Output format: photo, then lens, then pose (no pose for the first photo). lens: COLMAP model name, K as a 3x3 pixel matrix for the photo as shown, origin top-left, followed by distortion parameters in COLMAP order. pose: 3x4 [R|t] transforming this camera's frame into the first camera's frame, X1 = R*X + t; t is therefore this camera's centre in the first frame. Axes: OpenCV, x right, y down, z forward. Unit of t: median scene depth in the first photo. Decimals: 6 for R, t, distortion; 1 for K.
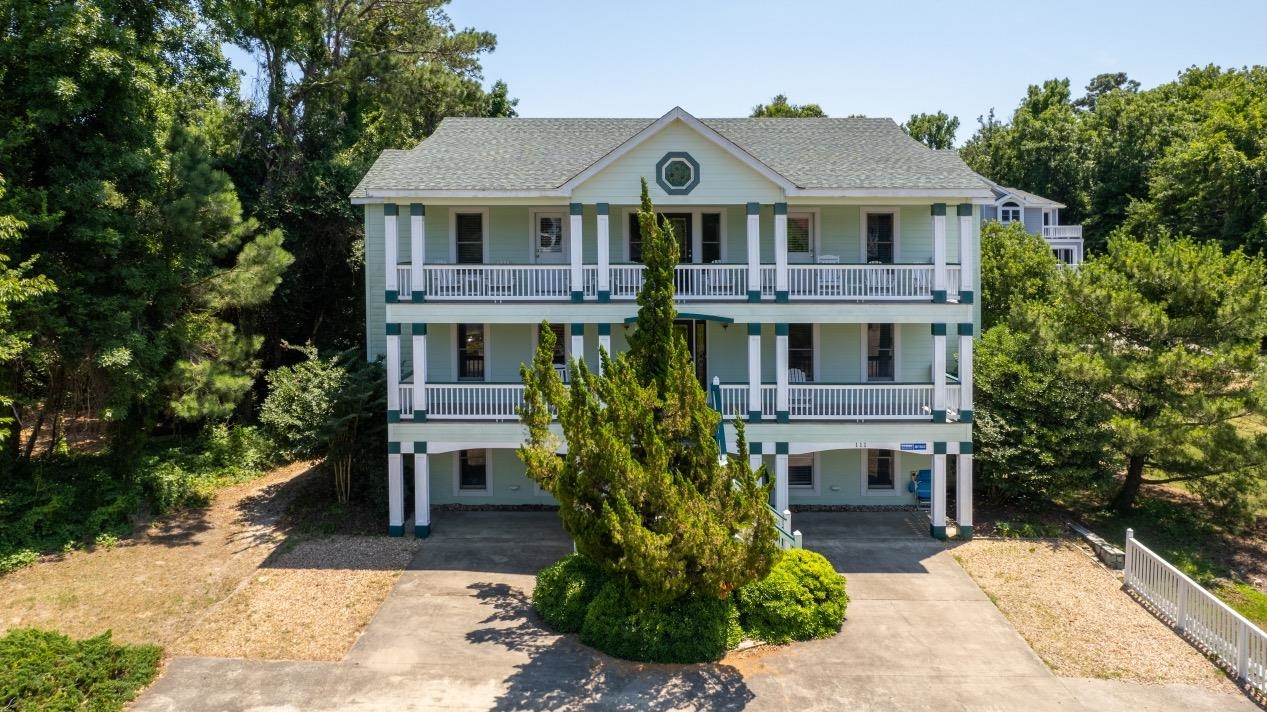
lens RADIAL K [[831.0, 0, 633.5], [0, 831.0, 356.0], [0, 0, 1]] dist [-0.078718, 0.071692]
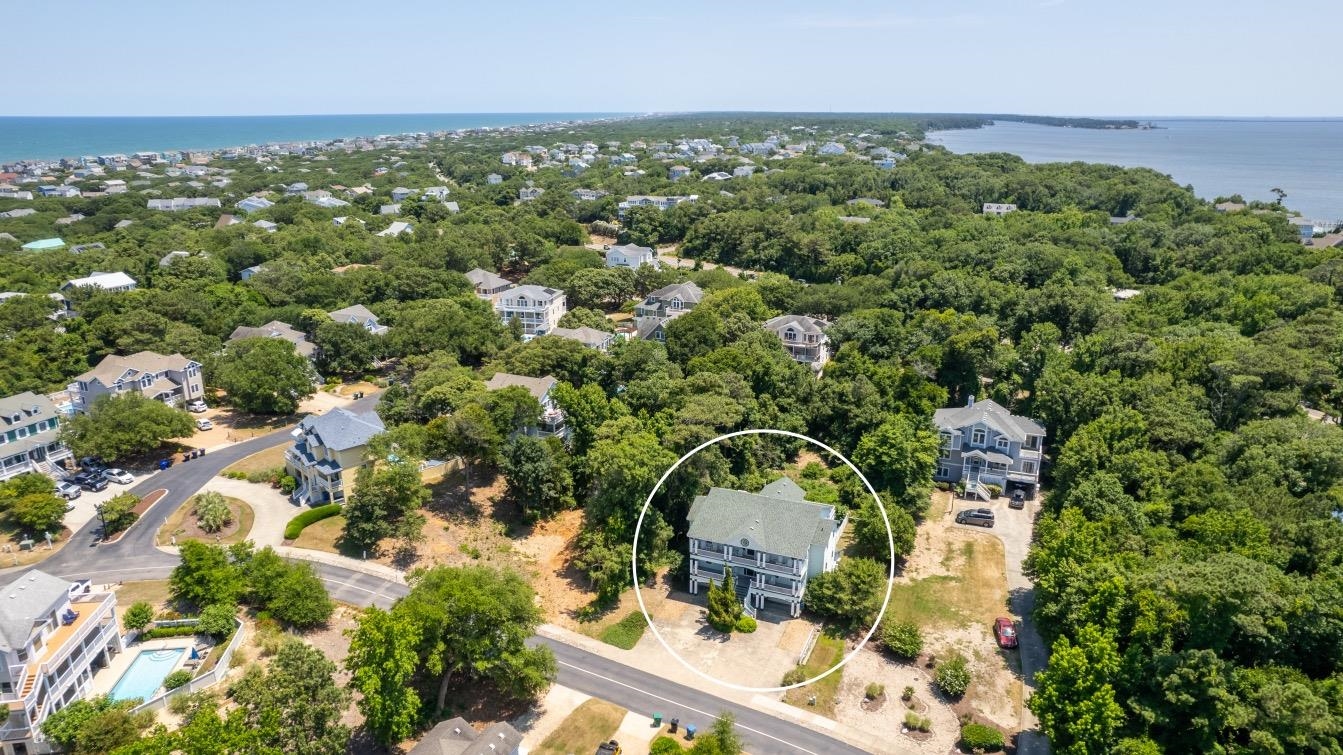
lens RADIAL K [[880.9, 0, 671.5], [0, 880.9, 377.5], [0, 0, 1]] dist [-0.078718, 0.071692]
pose [[0.913678, 0.119237, -0.388555, 1.628417], [-0.028886, 0.972632, 0.230549, -2.439408], [0.405411, -0.199423, 0.892117, -3.802747]]
